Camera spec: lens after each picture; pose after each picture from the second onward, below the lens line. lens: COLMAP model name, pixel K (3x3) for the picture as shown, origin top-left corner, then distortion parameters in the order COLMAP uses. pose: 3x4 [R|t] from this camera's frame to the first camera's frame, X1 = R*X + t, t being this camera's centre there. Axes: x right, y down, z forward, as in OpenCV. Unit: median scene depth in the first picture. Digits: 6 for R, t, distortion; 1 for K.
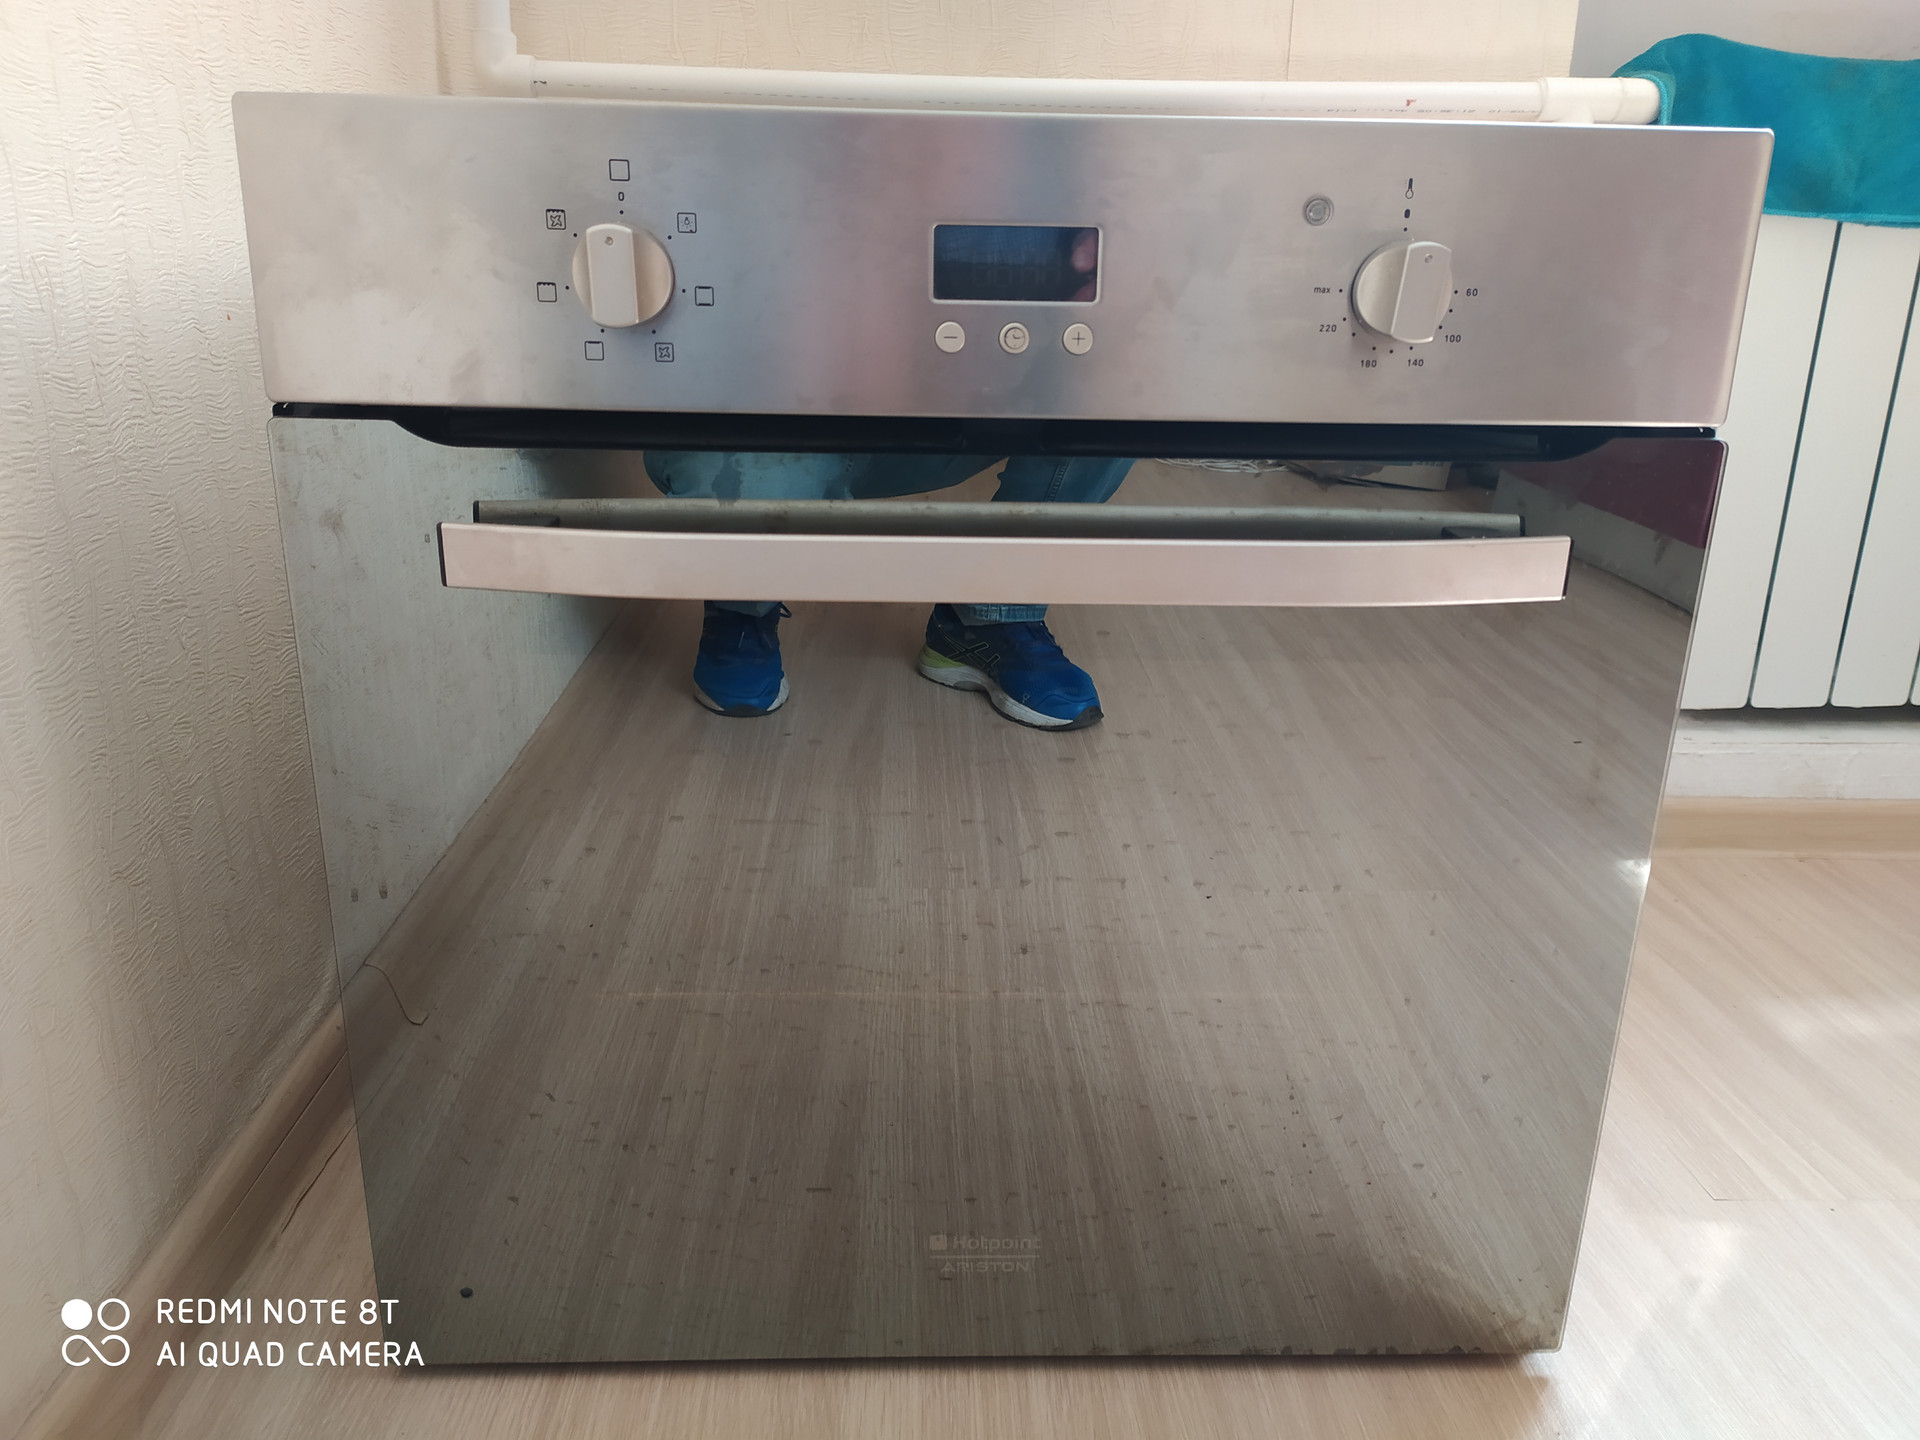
lens RADIAL K [[1440.5, 0, 960.0], [0, 1440.5, 720.0], [0, 0, 1]] dist [0.056882, -0.074130]
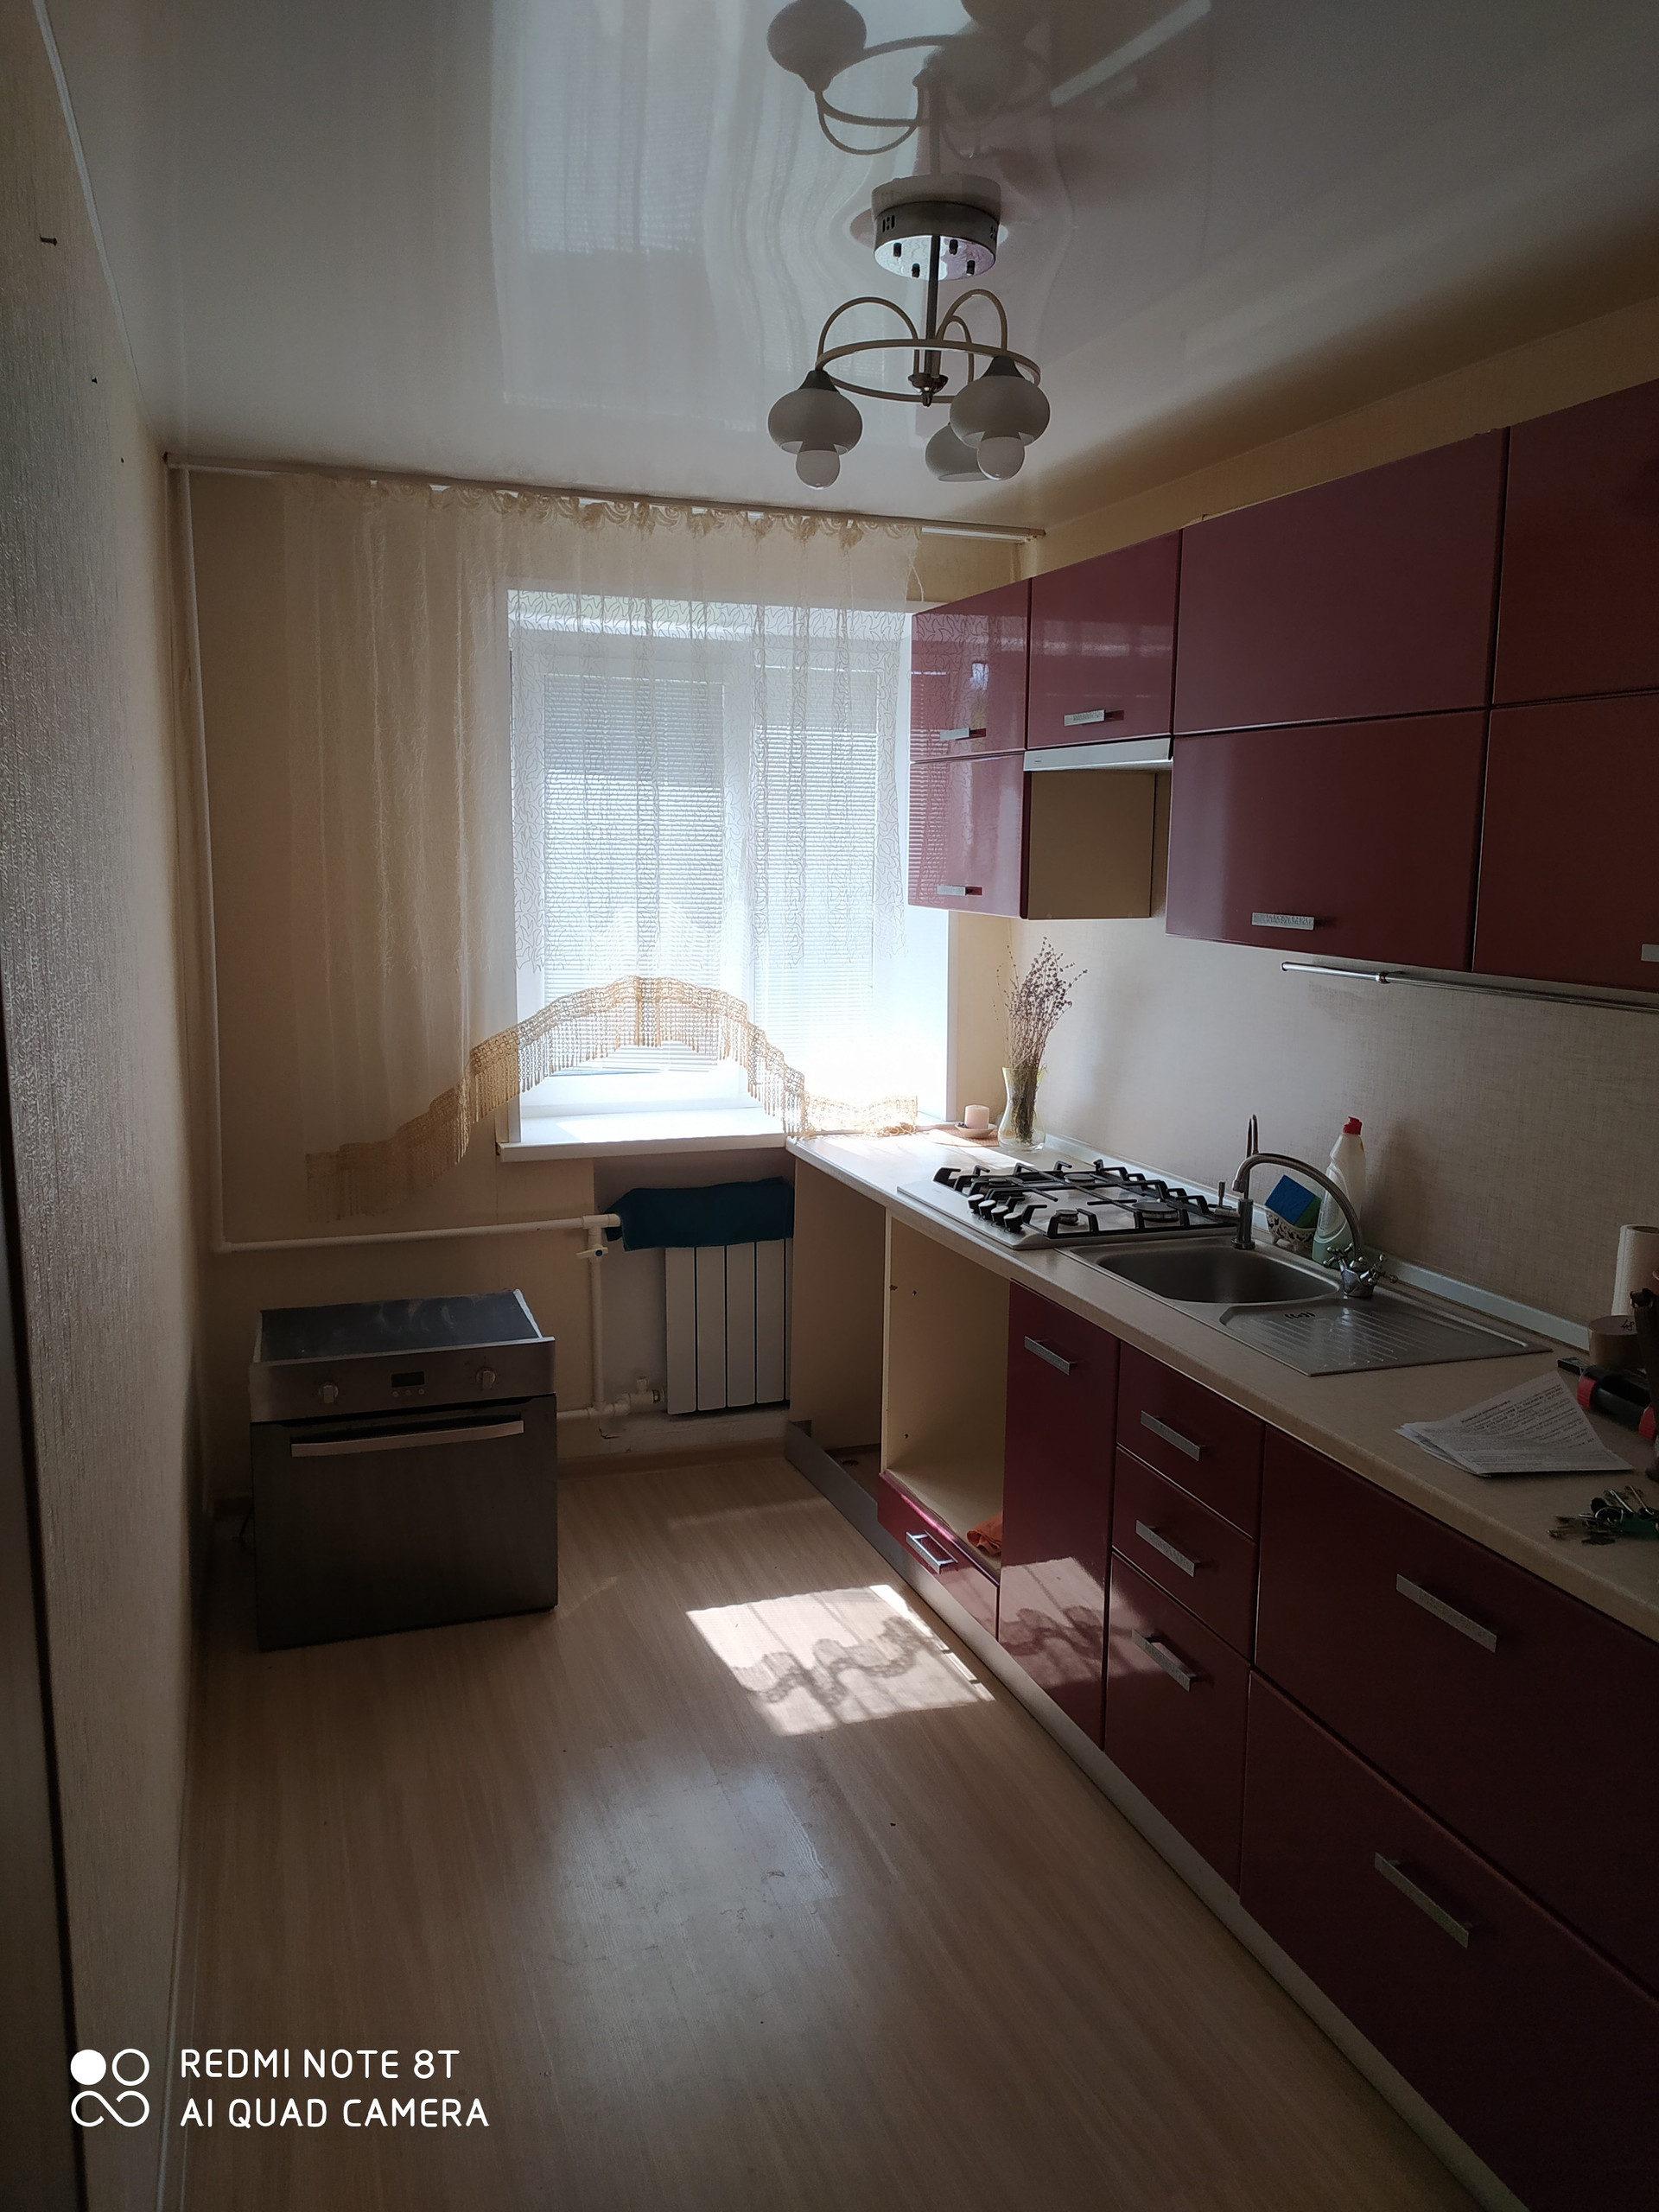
lens RADIAL K [[1659.6, 0, 829.5], [0, 1659.6, 1106.0], [0, 0, 1]] dist [0.056882, -0.074130]
pose [[0.957471, -0.049851, 0.284189, -0.122718], [0.088584, 0.988180, -0.125110, -0.302149], [-0.274593, 0.144964, 0.950570, -3.894375]]
